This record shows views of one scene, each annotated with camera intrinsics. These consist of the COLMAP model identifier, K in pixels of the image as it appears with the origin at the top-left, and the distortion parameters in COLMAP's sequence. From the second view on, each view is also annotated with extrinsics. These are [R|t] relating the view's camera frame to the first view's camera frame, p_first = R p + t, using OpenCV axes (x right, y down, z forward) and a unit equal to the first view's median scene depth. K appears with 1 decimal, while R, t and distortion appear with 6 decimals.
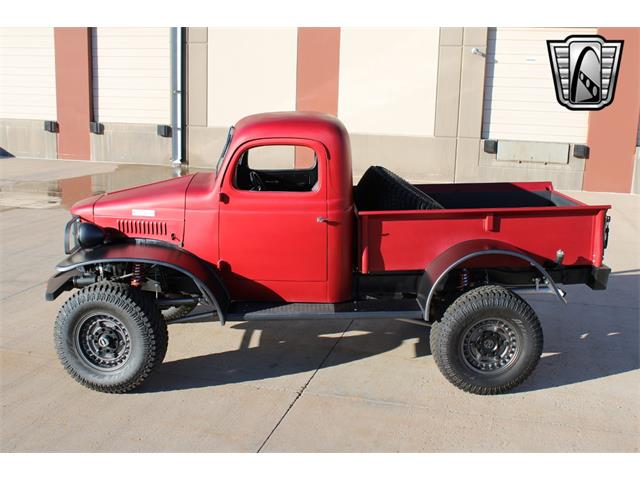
lens RADIAL K [[789.8, 0, 320.0], [0, 789.8, 240.0], [0, 0, 1]] dist [-0.050910, -0.015988]
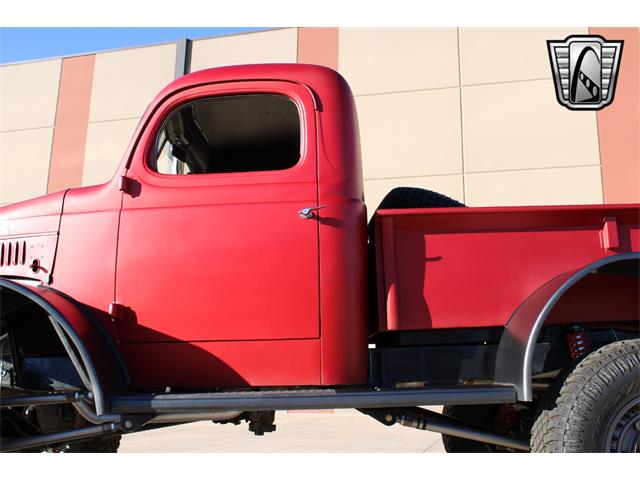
lens RADIAL K [[695.8, 0, 338.3], [0, 695.8, 239.4], [0, 0, 1]] dist [-0.065793, 0.015136]
pose [[0.999771, -0.018068, 0.011472, 0.016652], [0.021223, 0.906161, -0.422400, 0.183154], [-0.002763, 0.422547, 0.906337, 0.563542]]
